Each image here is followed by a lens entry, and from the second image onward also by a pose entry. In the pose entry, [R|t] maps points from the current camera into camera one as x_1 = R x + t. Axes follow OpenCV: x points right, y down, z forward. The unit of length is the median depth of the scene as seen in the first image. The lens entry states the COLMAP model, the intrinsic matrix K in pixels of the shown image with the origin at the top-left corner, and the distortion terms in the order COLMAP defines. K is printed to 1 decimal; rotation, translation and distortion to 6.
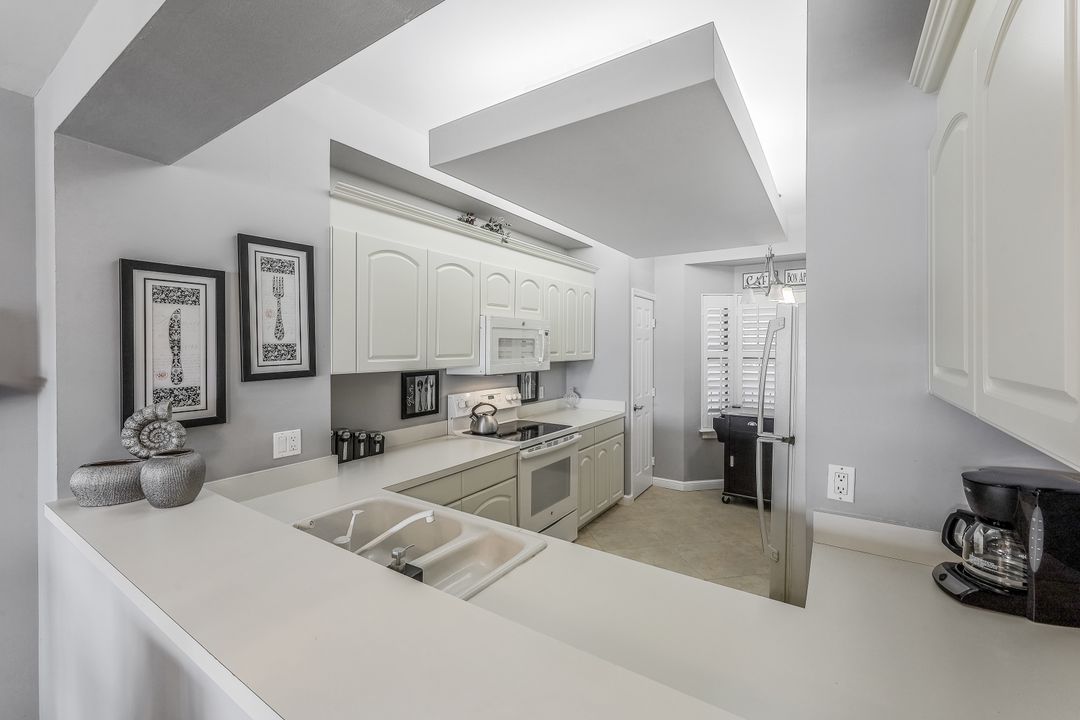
lens RADIAL K [[438.0, 0, 545.6], [0, 438.0, 351.3], [0, 0, 1]] dist [0.002701, 0.000581]
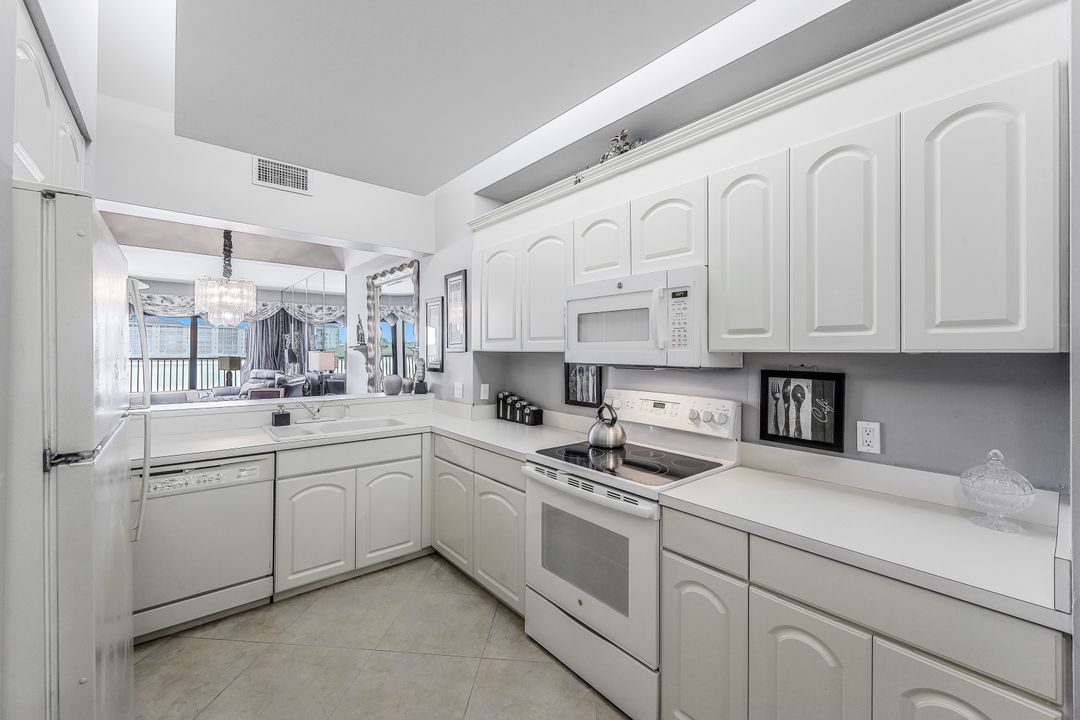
lens RADIAL K [[438.0, 0, 538.8], [0, 438.0, 356.4], [0, 0, 1]] dist [0.002701, 0.000581]
pose [[-0.281097, 0.004473, -0.959669, 0.612809], [-0.020195, 0.999740, 0.010575, 0.034621], [0.959467, 0.022353, -0.280933, 1.140613]]
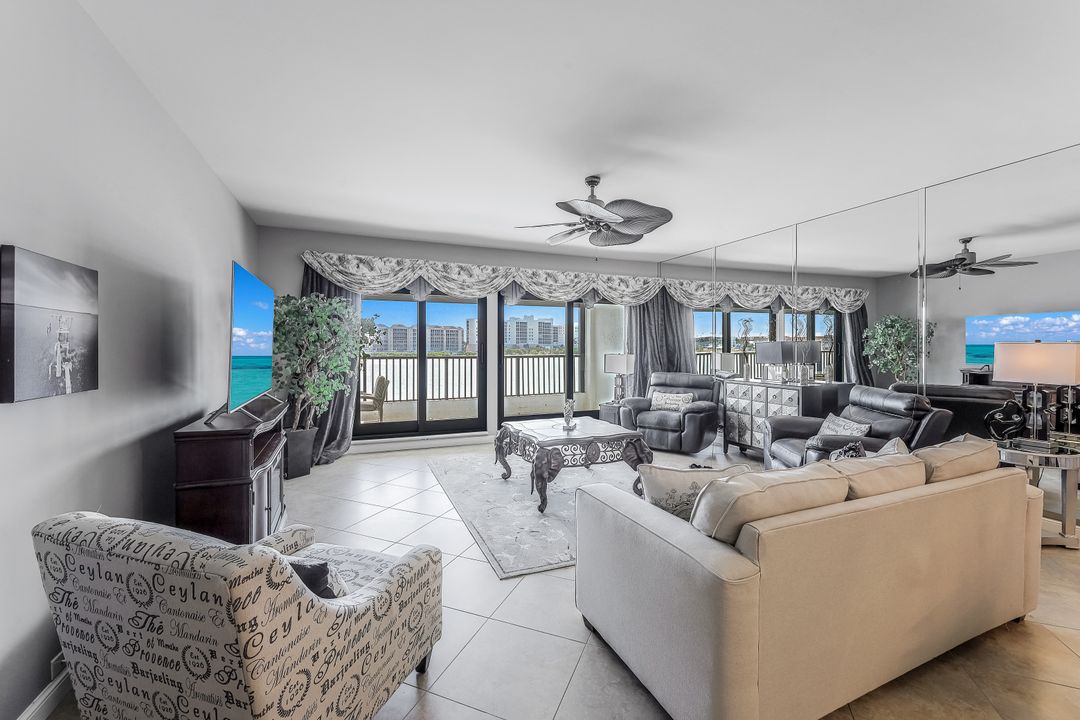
lens RADIAL K [[438.0, 0, 540.4], [0, 438.0, 356.0], [0, 0, 1]] dist [0.002701, 0.000581]
pose [[-0.549079, 0.011851, -0.835686, 0.322901], [-0.011013, 0.999710, 0.021413, 0.077884], [0.835698, 0.020960, -0.548790, -0.901380]]
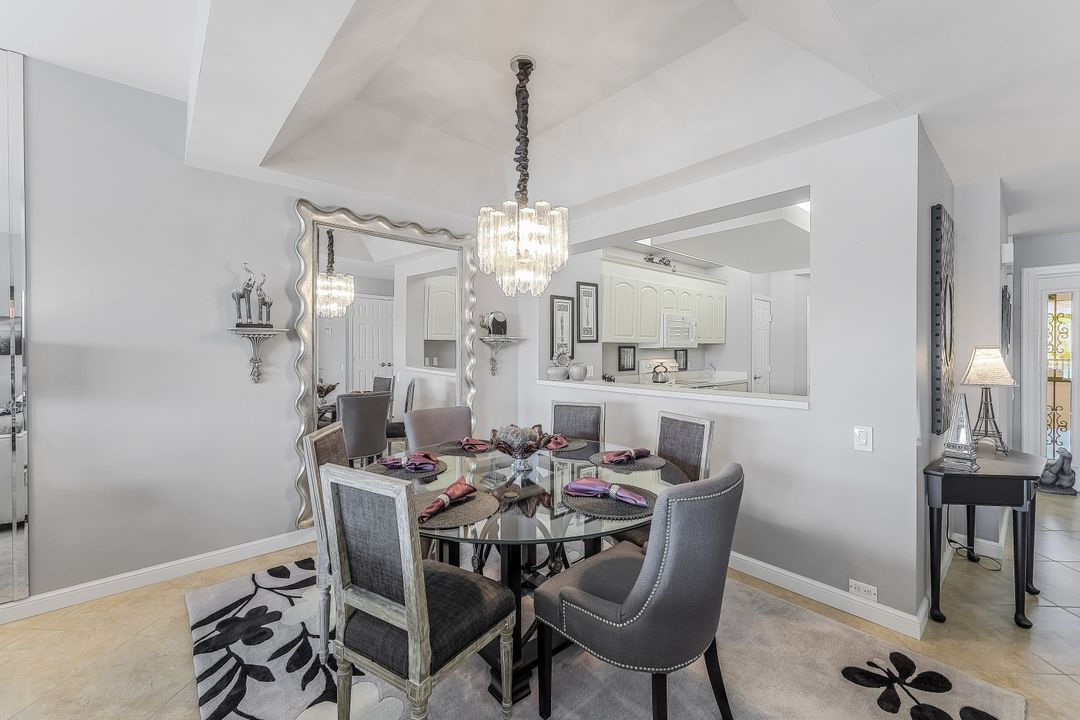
lens RADIAL K [[438.0, 0, 545.8], [0, 438.0, 351.0], [0, 0, 1]] dist [0.002701, 0.000581]
pose [[0.970518, 0.002526, -0.241015, -0.168710], [-0.003865, 0.999980, -0.005080, 0.075411], [0.240998, 0.005862, 0.970508, -0.810978]]
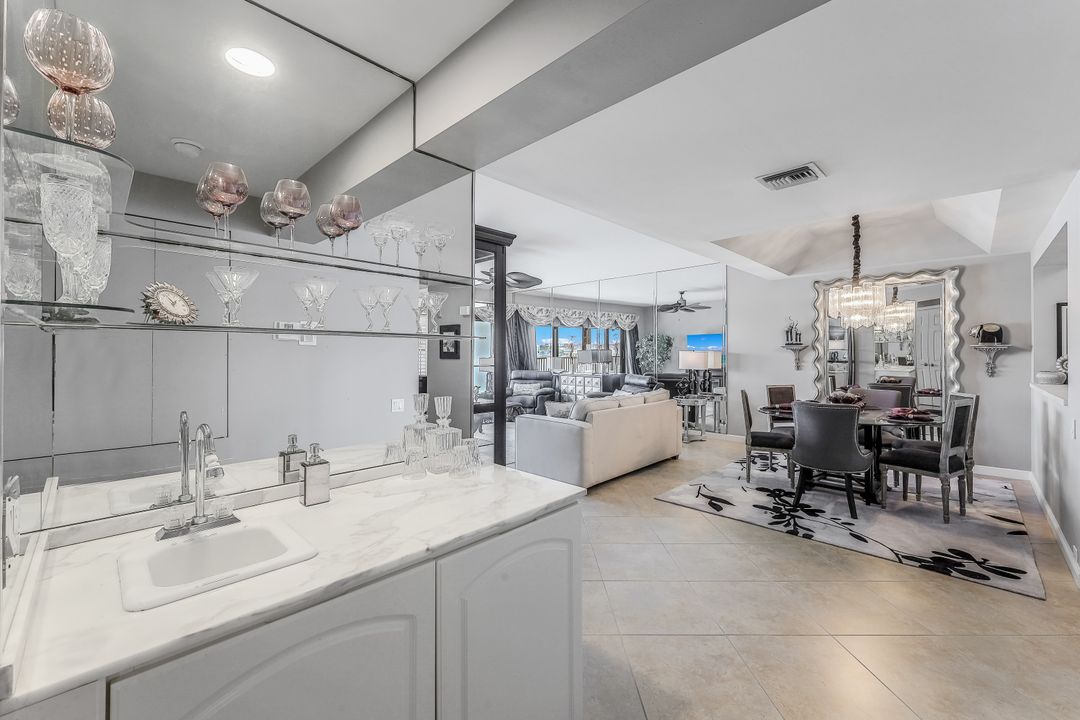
lens RADIAL K [[438.0, 0, 532.6], [0, 438.0, 356.1], [0, 0, 1]] dist [0.002701, 0.000581]
pose [[-0.195766, 0.002418, -0.980648, 1.229827], [-0.011861, 0.999918, 0.004833, 0.079429], [0.980579, 0.012577, -0.195721, -0.873506]]
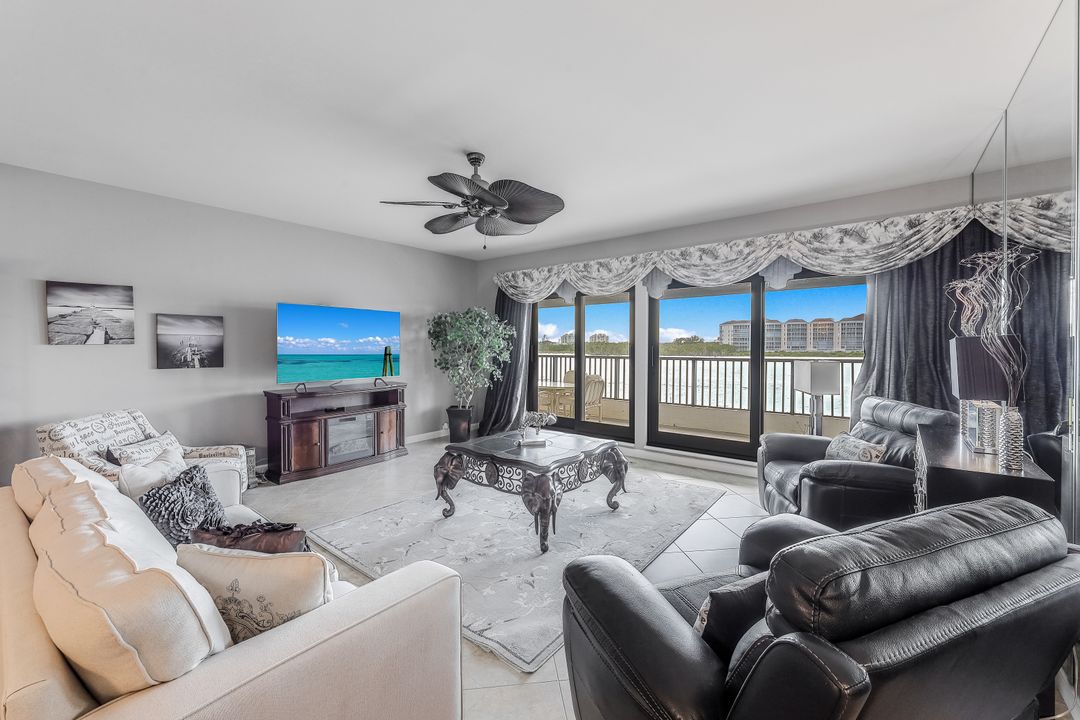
lens RADIAL K [[438.0, 0, 530.7], [0, 438.0, 348.5], [0, 0, 1]] dist [0.002701, 0.000581]
pose [[-0.995608, -0.001419, 0.093612, -0.986748], [0.000308, 0.999830, 0.018433, 0.052350], [-0.093622, 0.018381, -0.995438, -0.407259]]
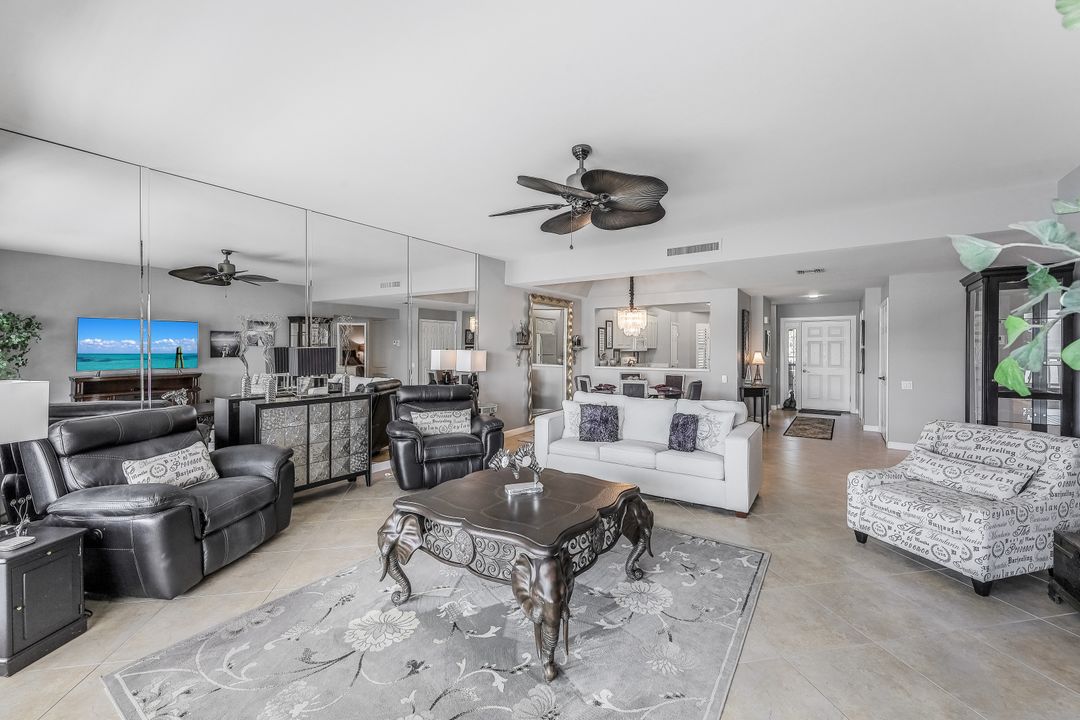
lens RADIAL K [[438.0, 0, 547.6], [0, 438.0, 354.3], [0, 0, 1]] dist [0.002701, 0.000581]
pose [[0.999908, 0.003163, 0.013173, -0.855359], [-0.003197, 0.999992, 0.002567, 0.069976], [-0.013164, -0.002609, 0.999910, -2.417173]]
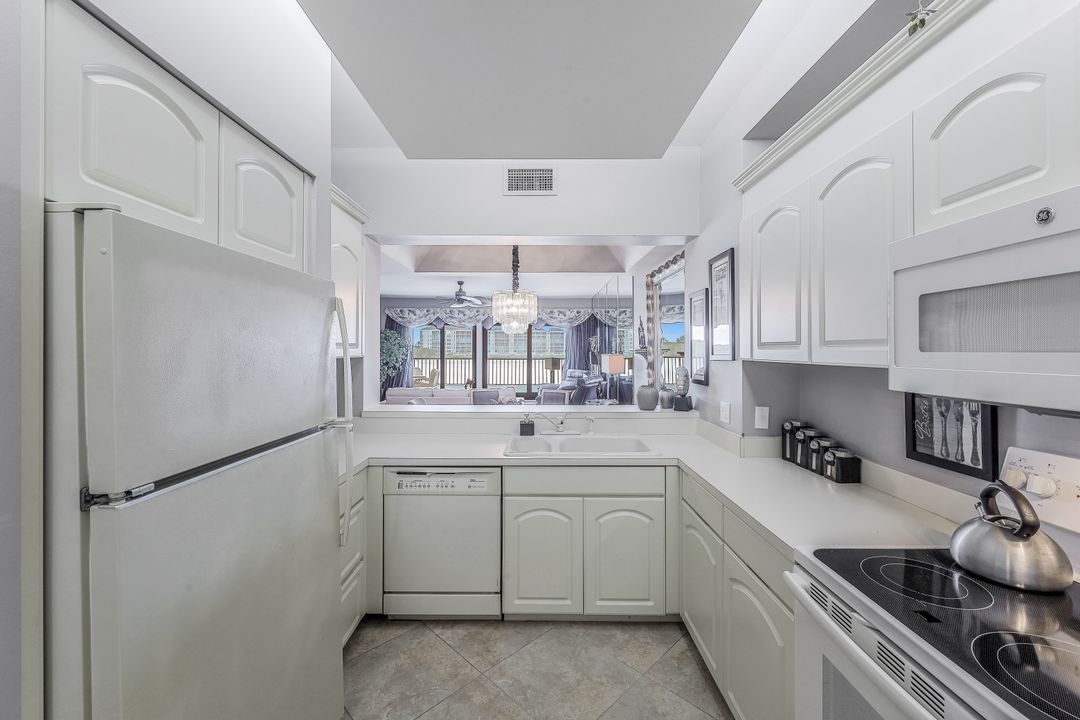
lens RADIAL K [[438.0, 0, 535.6], [0, 438.0, 354.9], [0, 0, 1]] dist [0.002701, 0.000581]
pose [[-0.836384, 0.001347, -0.548142, 0.358413], [-0.011591, 0.999730, 0.020142, 0.016337], [0.548021, 0.023200, -0.836143, 1.127372]]
